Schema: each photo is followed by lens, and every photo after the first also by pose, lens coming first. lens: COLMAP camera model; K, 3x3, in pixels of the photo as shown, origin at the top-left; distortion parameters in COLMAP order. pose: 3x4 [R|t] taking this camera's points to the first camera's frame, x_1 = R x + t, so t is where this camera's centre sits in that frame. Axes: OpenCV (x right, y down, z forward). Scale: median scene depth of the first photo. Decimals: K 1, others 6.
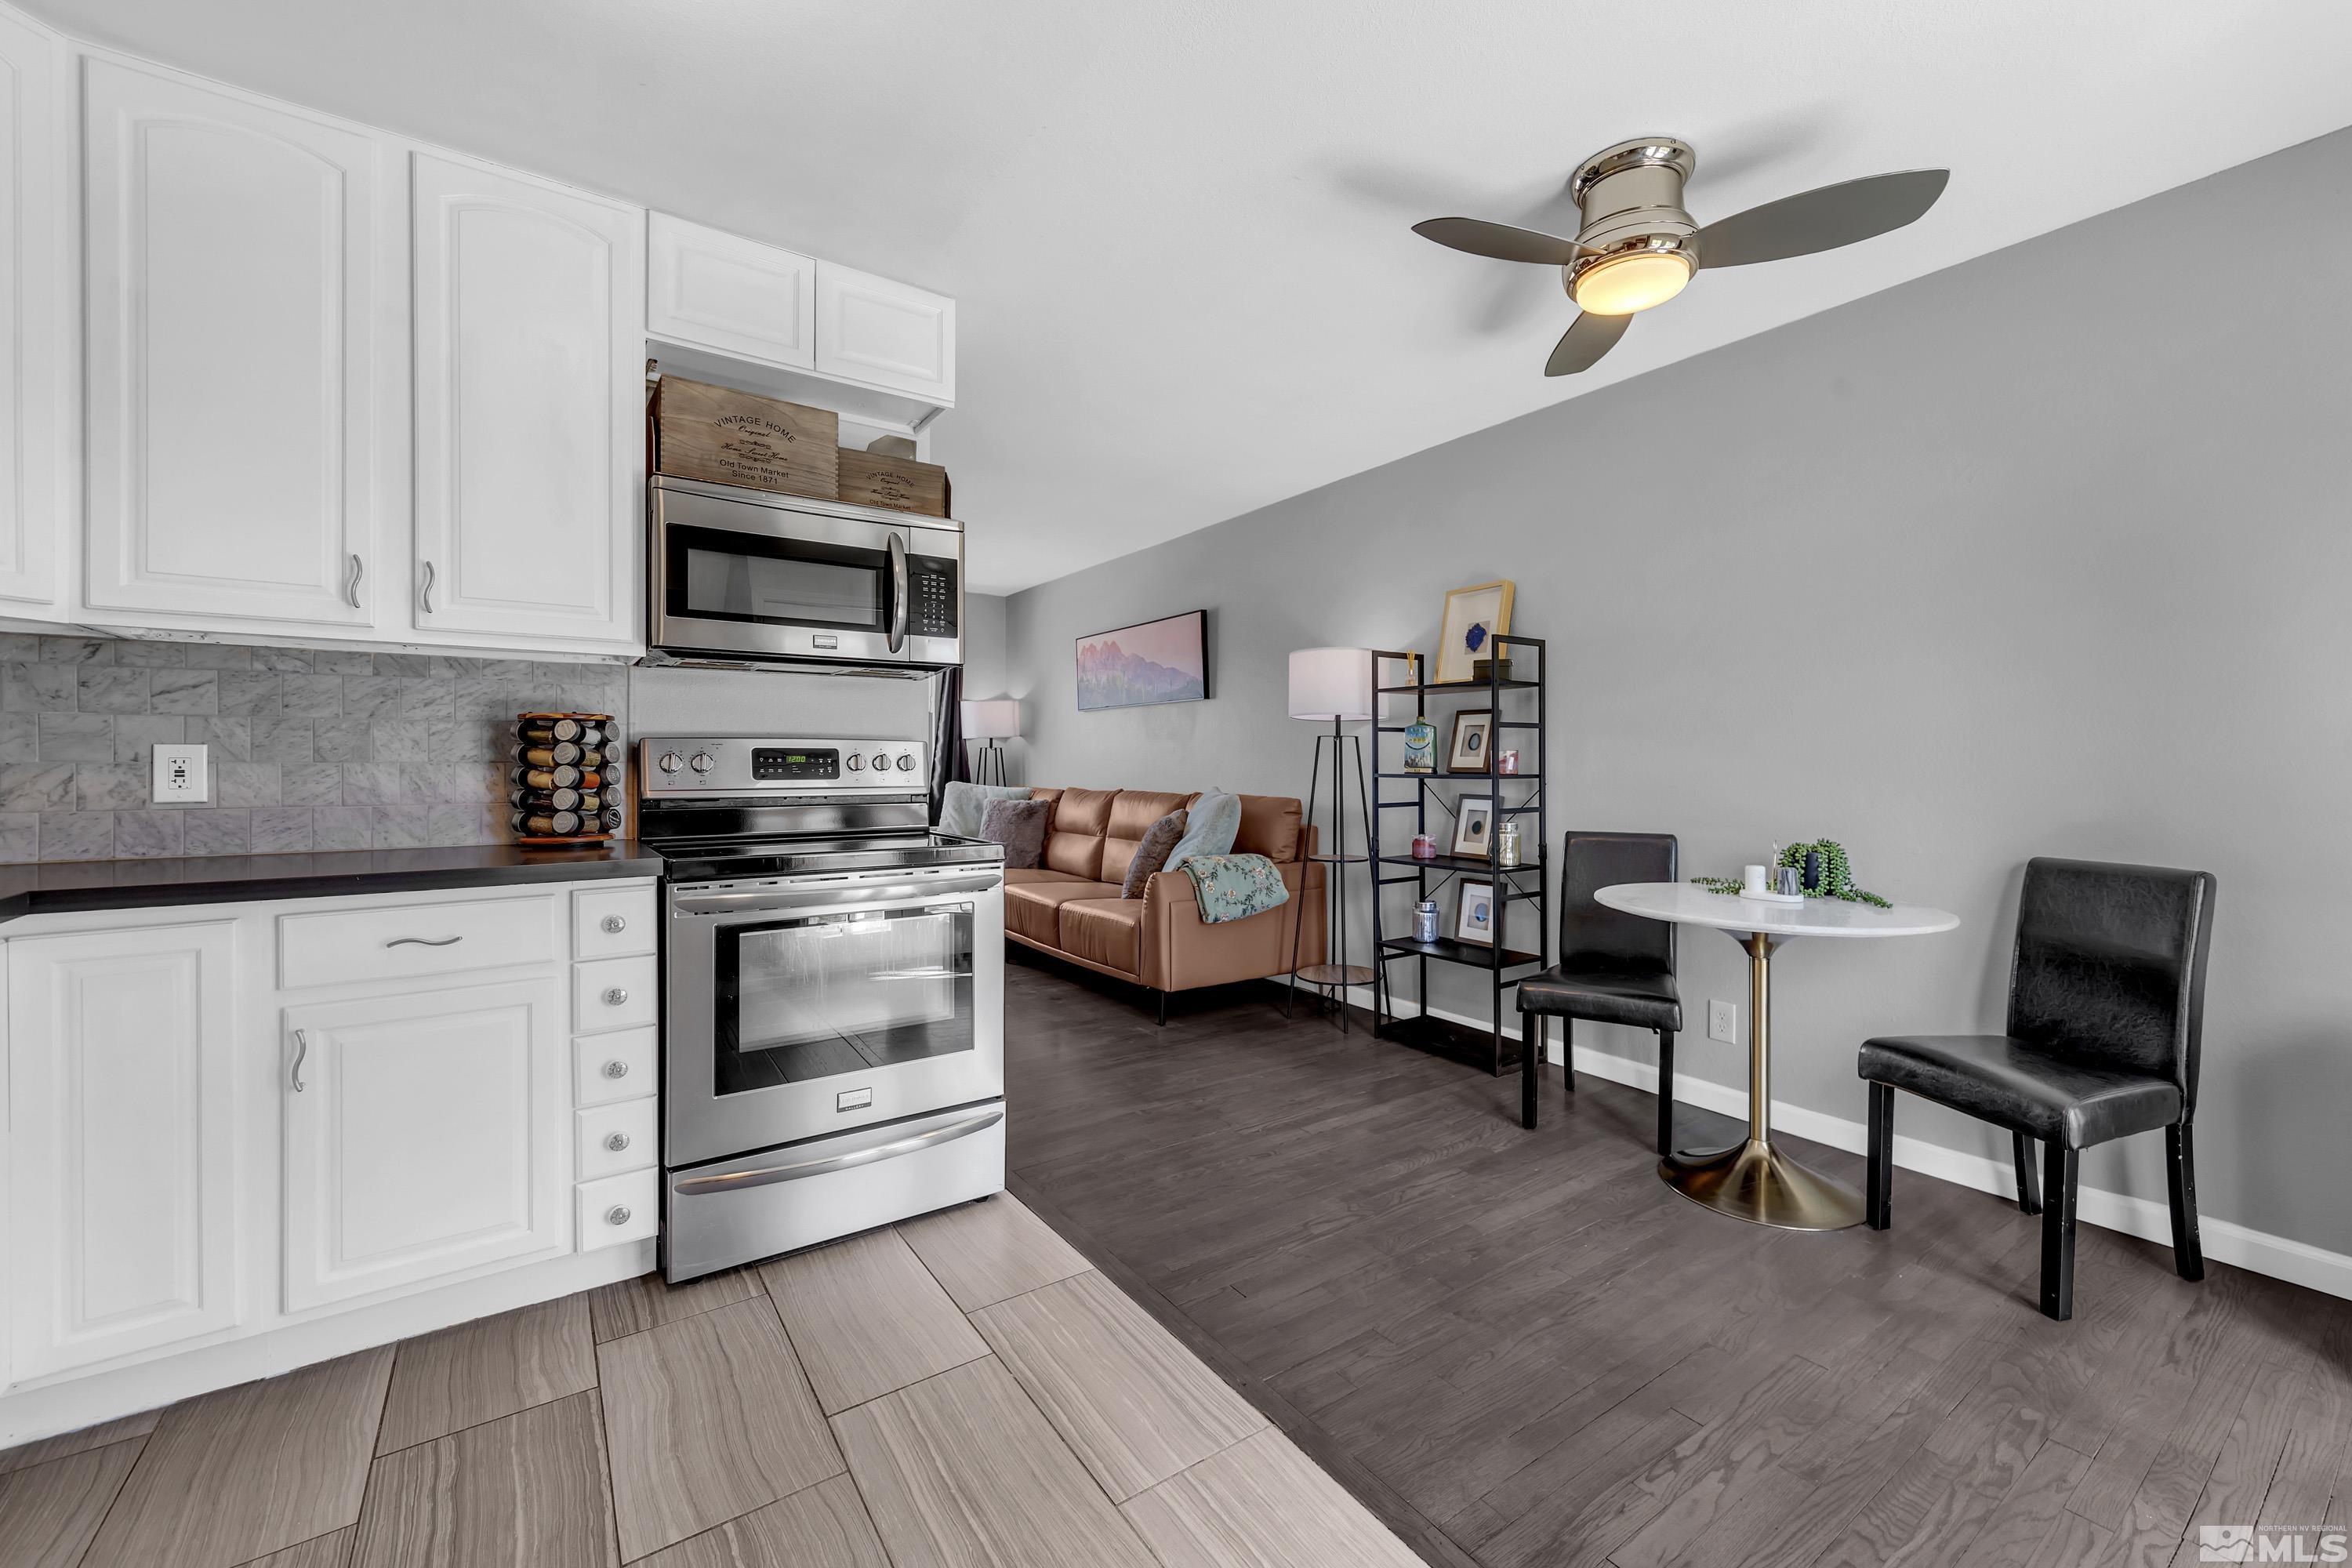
lens RADIAL K [[935.0, 0, 1176.0], [0, 935.0, 784.0], [0, 0, 1]] dist [0.000131, 0.000011]
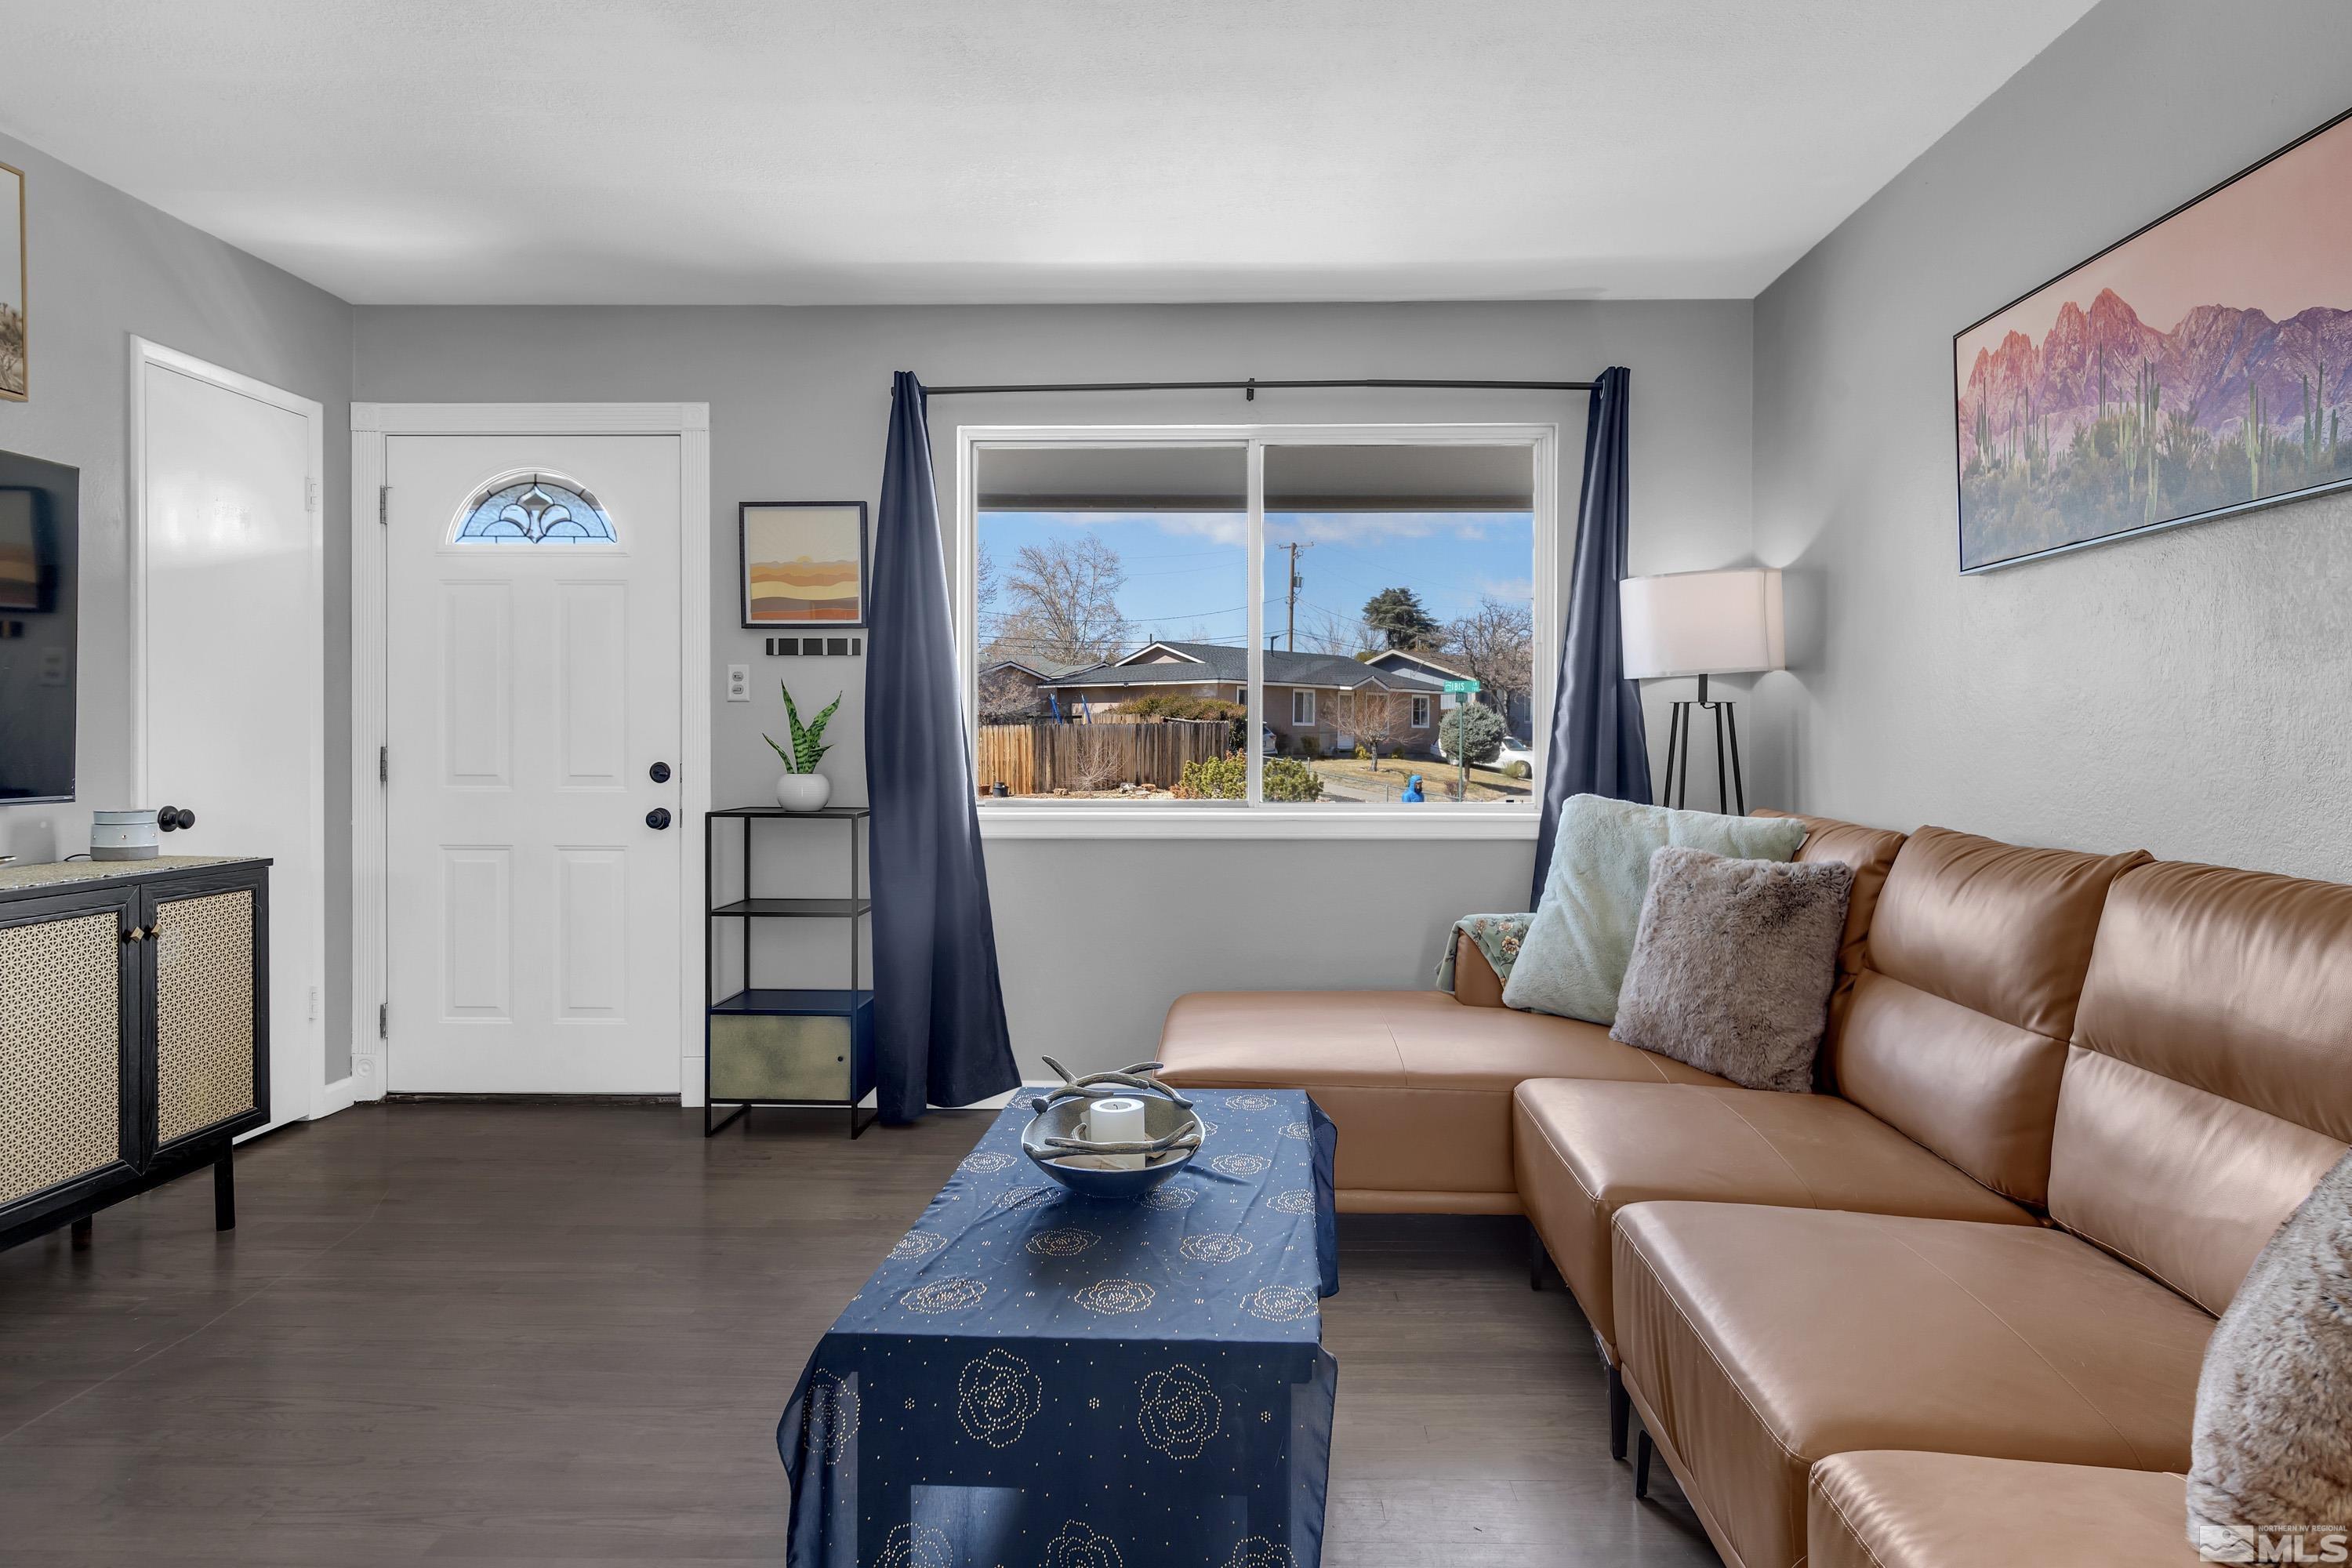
lens RADIAL K [[1385.2, 0, 1182.4], [0, 1385.2, 730.3], [0, 0, 1]] dist [0.001899, 0.000514]
pose [[0.798995, -0.003433, -0.601328, -0.037308], [-0.012154, 0.999687, -0.021857, -0.014814], [0.601215, 0.024773, 0.798703, 0.502627]]
